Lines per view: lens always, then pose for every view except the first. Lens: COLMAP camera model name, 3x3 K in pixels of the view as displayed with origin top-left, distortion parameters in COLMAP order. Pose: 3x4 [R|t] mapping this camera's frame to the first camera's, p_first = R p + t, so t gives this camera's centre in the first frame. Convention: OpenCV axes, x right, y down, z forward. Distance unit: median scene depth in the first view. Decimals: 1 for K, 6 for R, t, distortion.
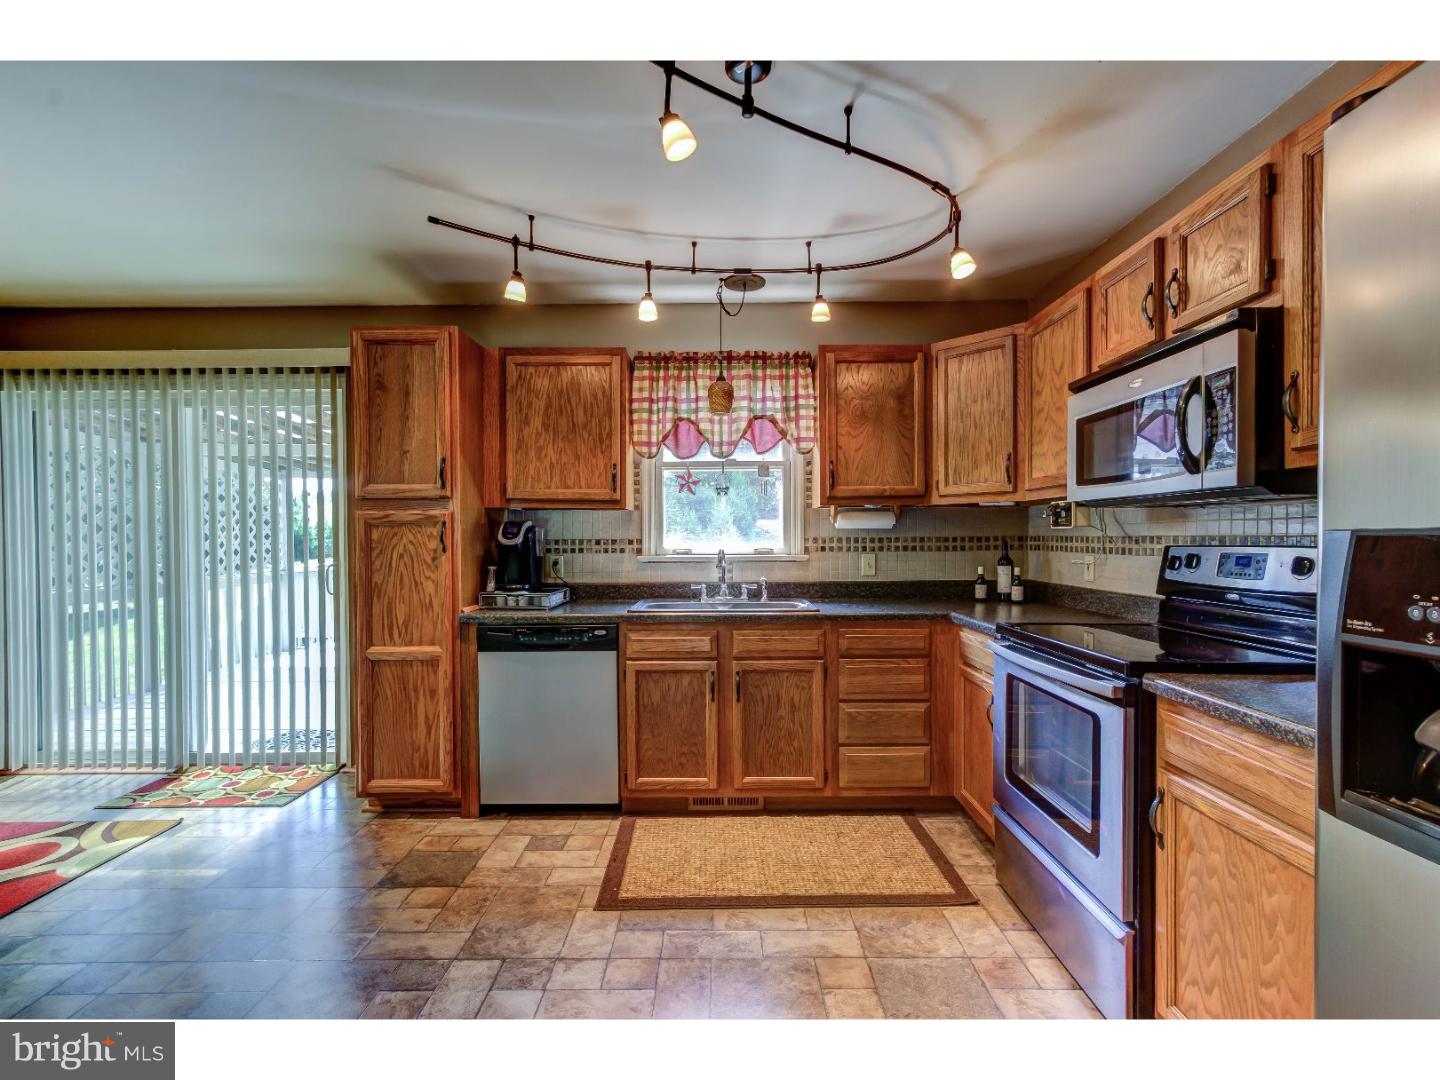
lens RADIAL K [[655.4, 0, 713.7], [0, 655.4, 548.5], [0, 0, 1]] dist [0.001446, 0.002074]
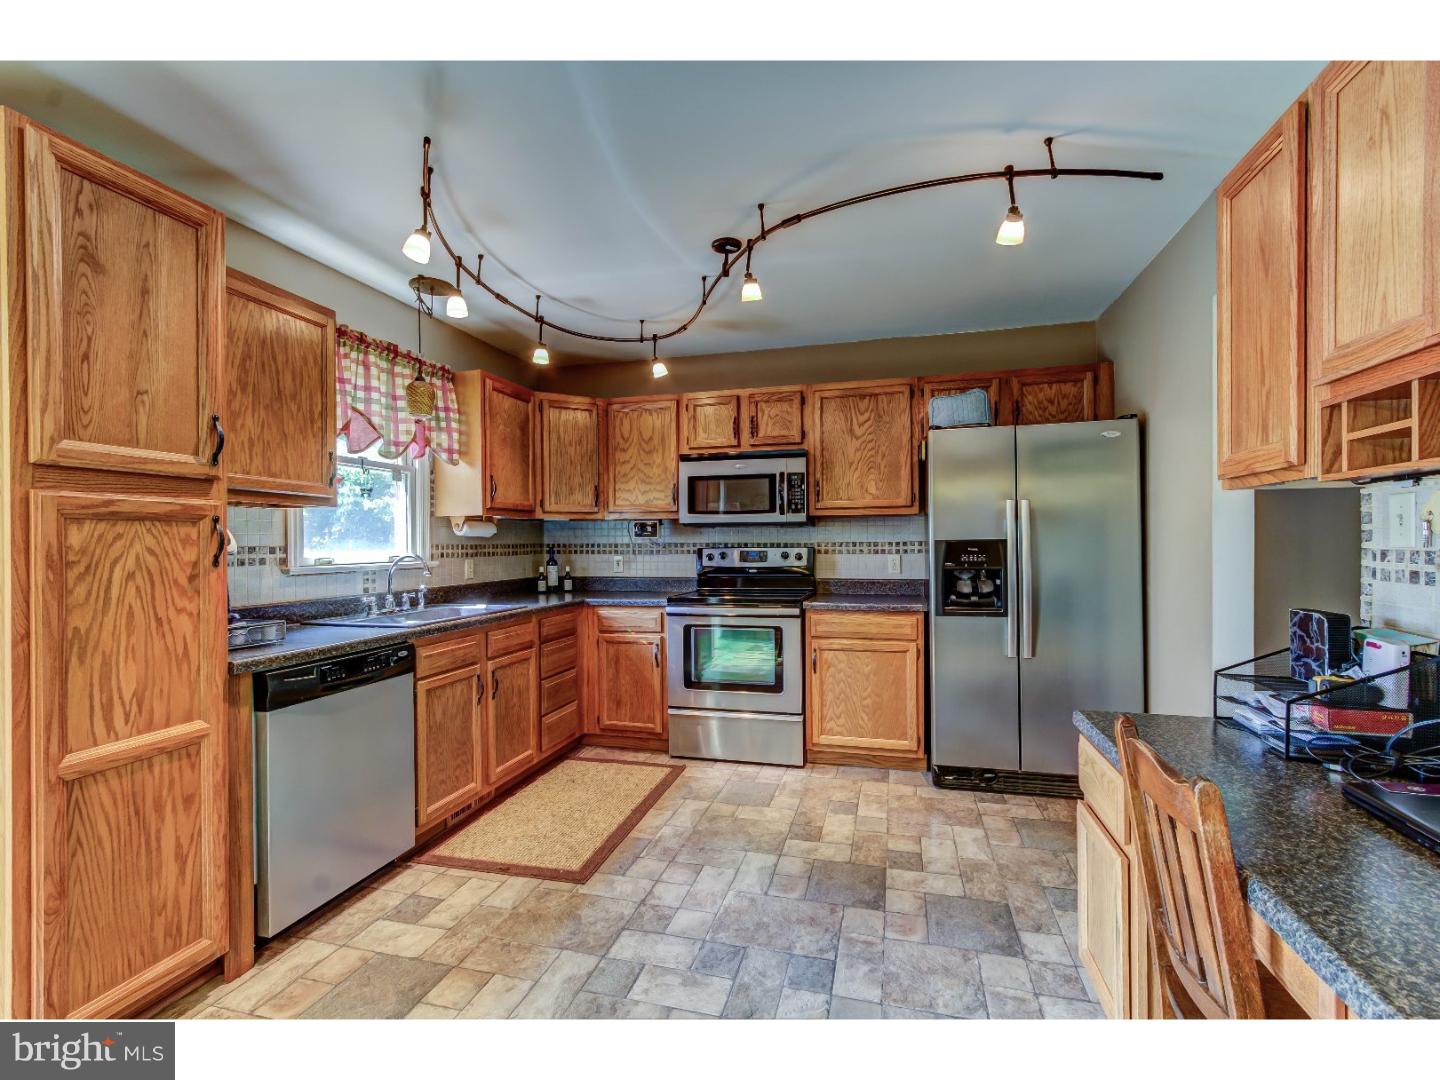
lens RADIAL K [[655.4, 0, 718.8], [0, 655.4, 548.1], [0, 0, 1]] dist [0.001446, 0.002074]
pose [[0.259290, -0.004306, 0.965790, -0.883642], [0.020890, 0.999781, -0.001151, -0.000915], [-0.965574, 0.020473, 0.259323, 0.368398]]
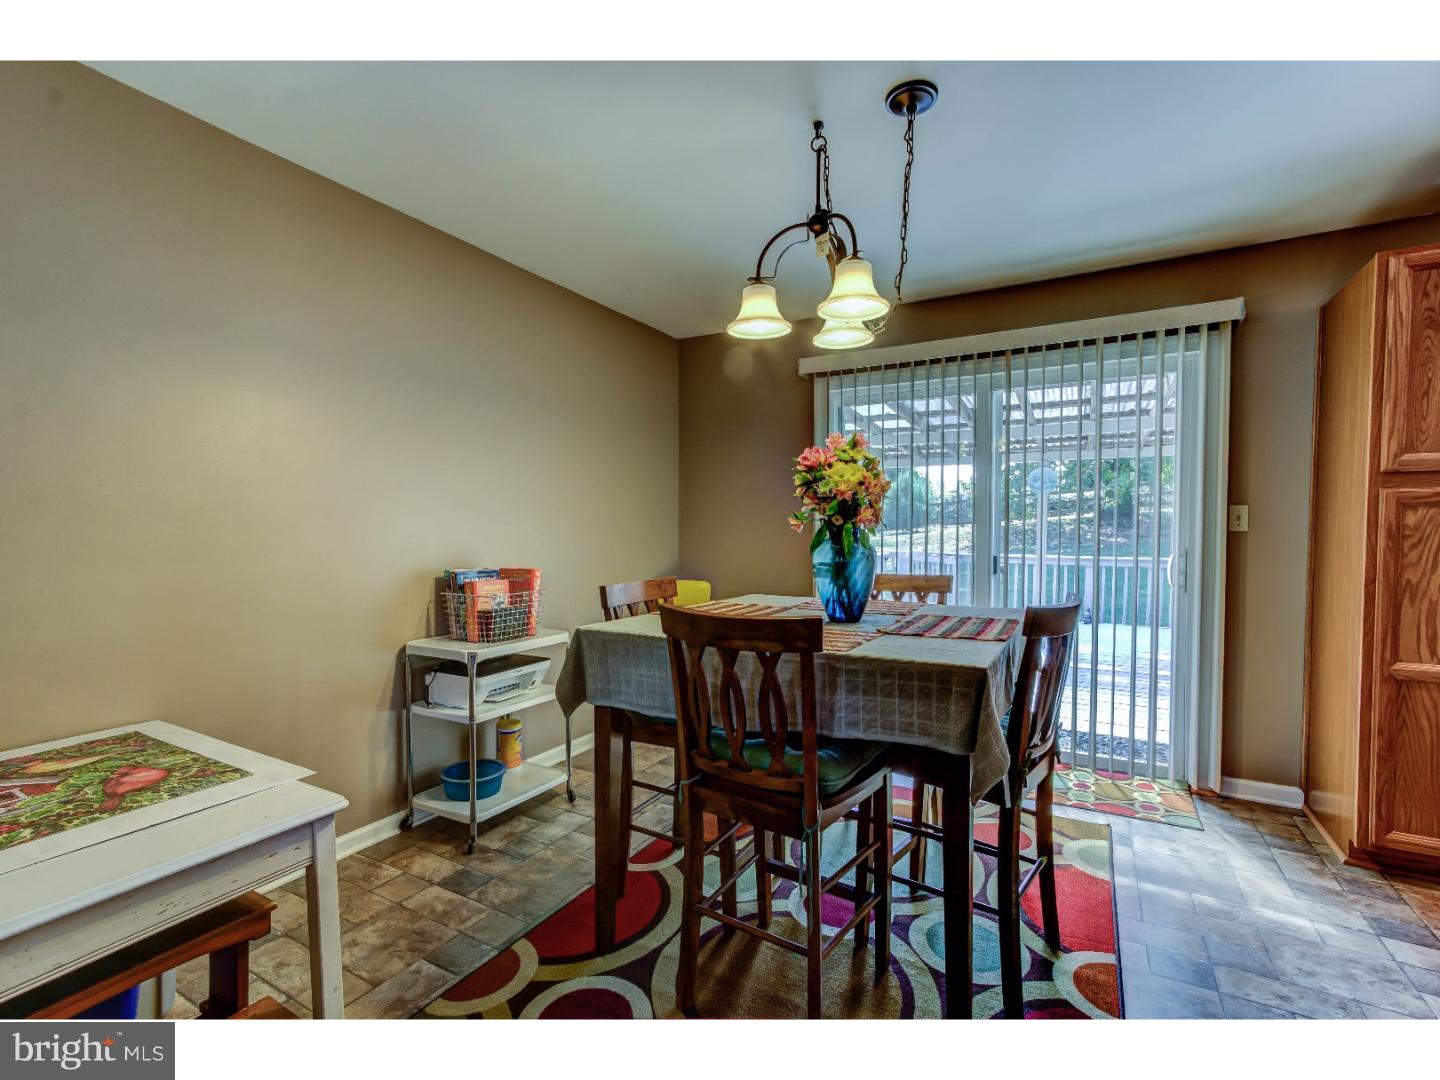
lens RADIAL K [[655.4, 0, 722.9], [0, 655.4, 550.7], [0, 0, 1]] dist [0.001446, 0.002074]
pose [[0.874650, 0.019834, -0.484349, -0.844744], [-0.010603, 0.999706, 0.021791, 0.008479], [0.484639, -0.013924, 0.874603, -0.072584]]
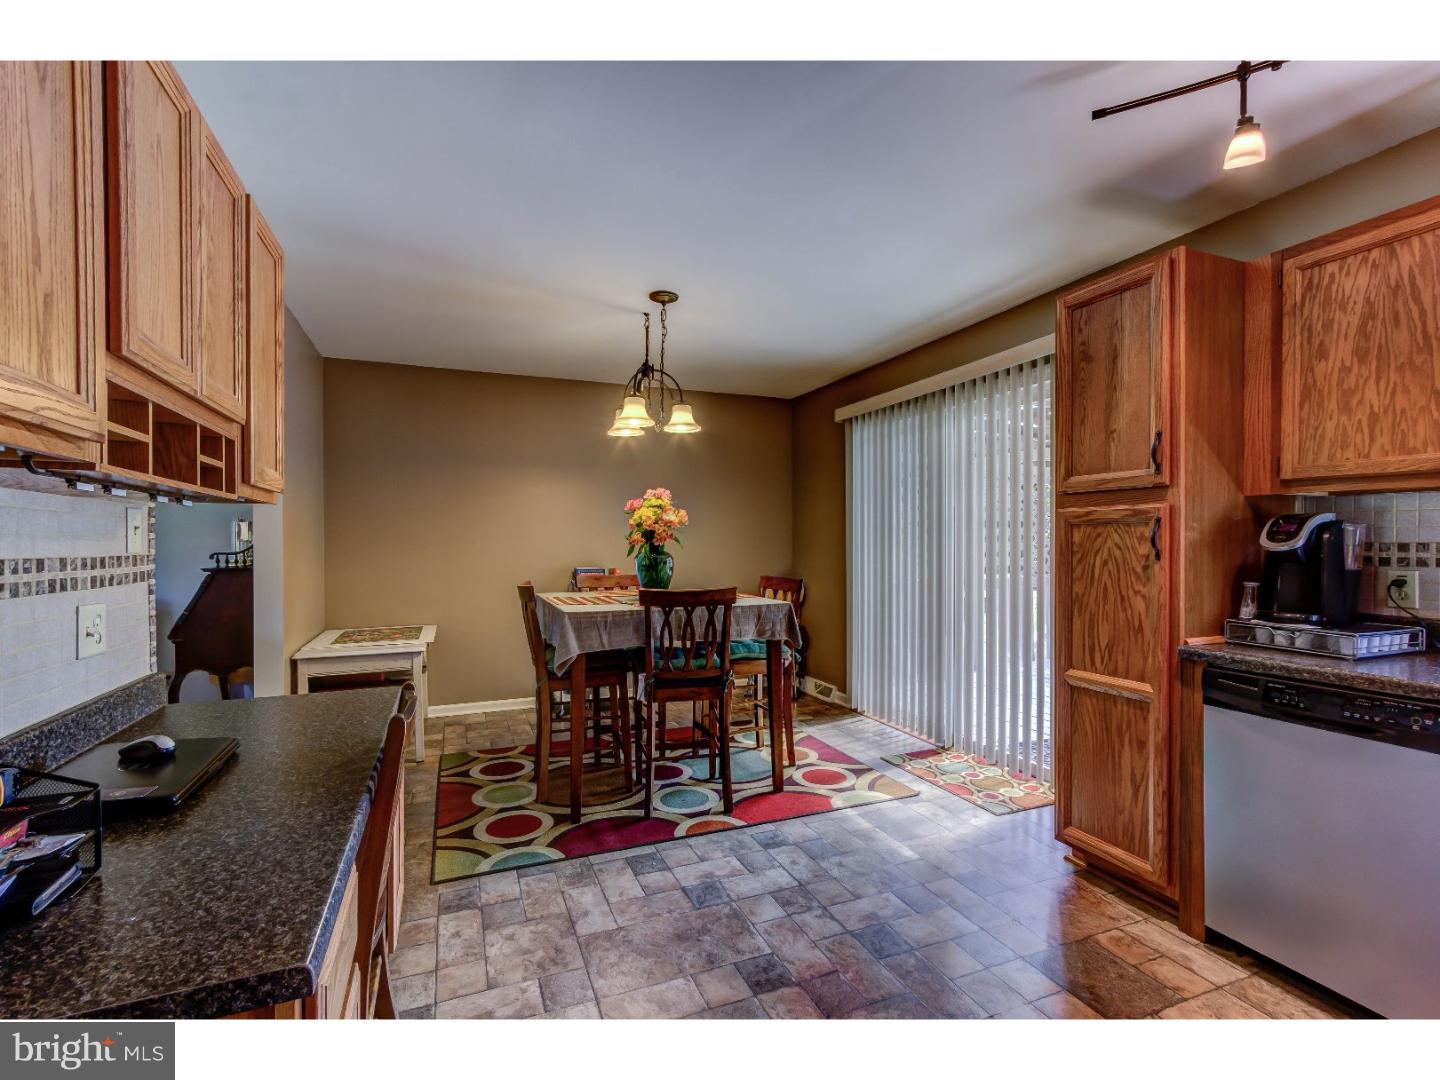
lens RADIAL K [[655.4, 0, 723.9], [0, 655.4, 547.5], [0, 0, 1]] dist [0.001446, 0.002074]
pose [[0.388803, 0.012840, -0.921232, 0.080188], [-0.014883, 0.999860, 0.007655, -0.006136], [0.921201, 0.010734, 0.388939, 0.257581]]
